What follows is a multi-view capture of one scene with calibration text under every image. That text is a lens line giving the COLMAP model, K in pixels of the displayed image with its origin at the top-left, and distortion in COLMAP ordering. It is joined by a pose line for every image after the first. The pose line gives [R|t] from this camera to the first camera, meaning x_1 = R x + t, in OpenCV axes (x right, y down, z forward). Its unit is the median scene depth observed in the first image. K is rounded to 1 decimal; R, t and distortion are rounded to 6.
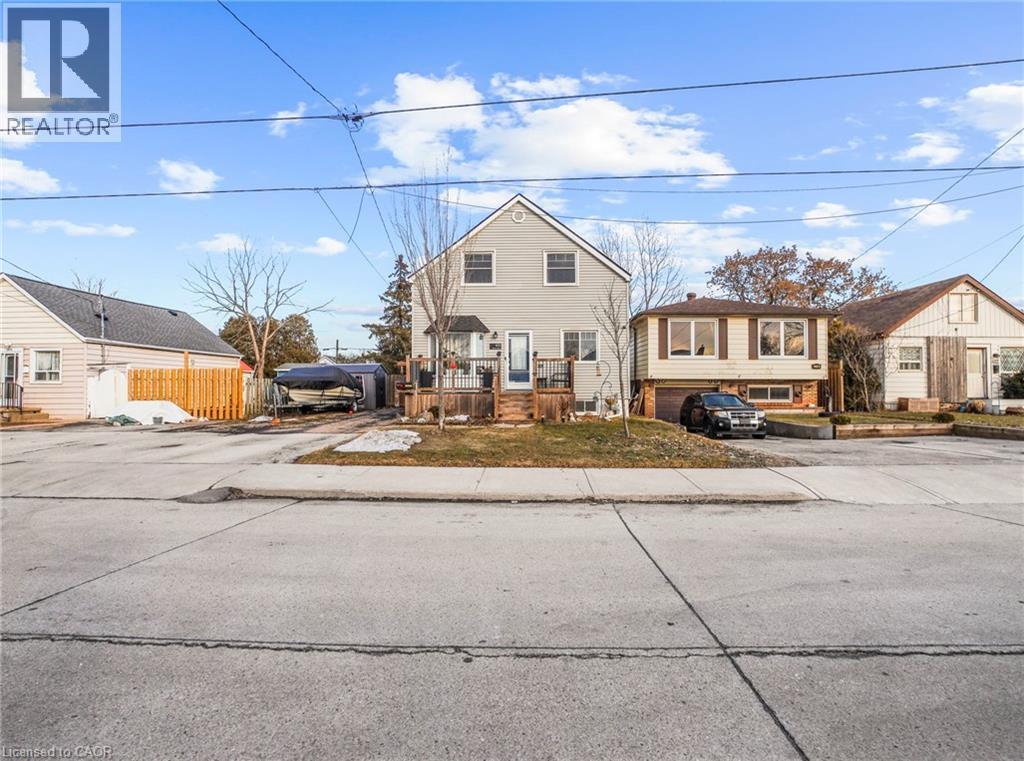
lens RADIAL K [[448.1, 0, 522.1], [0, 448.1, 379.7], [0, 0, 1]] dist [-0.023281, 0.008524]
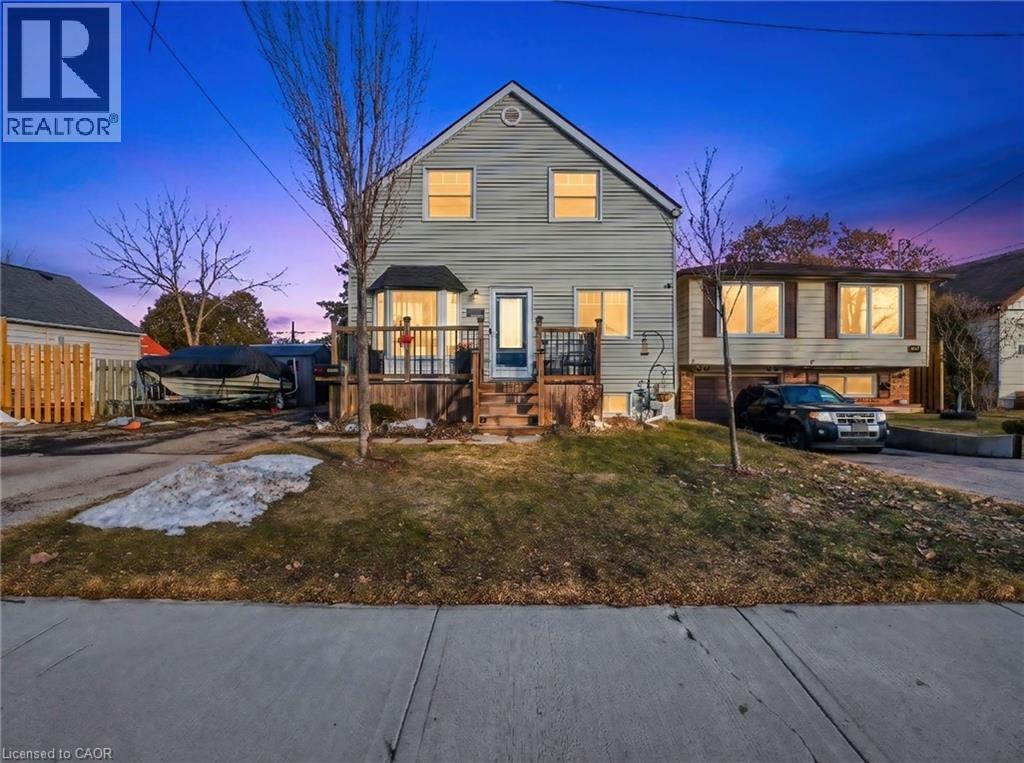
lens RADIAL K [[448.1, 0, 522.1], [0, 448.1, 380.7], [0, 0, 1]] dist [-0.023281, 0.008524]
pose [[0.999186, 0.003542, 0.040184, -0.015338], [-0.004350, 0.999790, 0.020047, 0.010922], [-0.040105, -0.020206, 0.998991, 0.294428]]
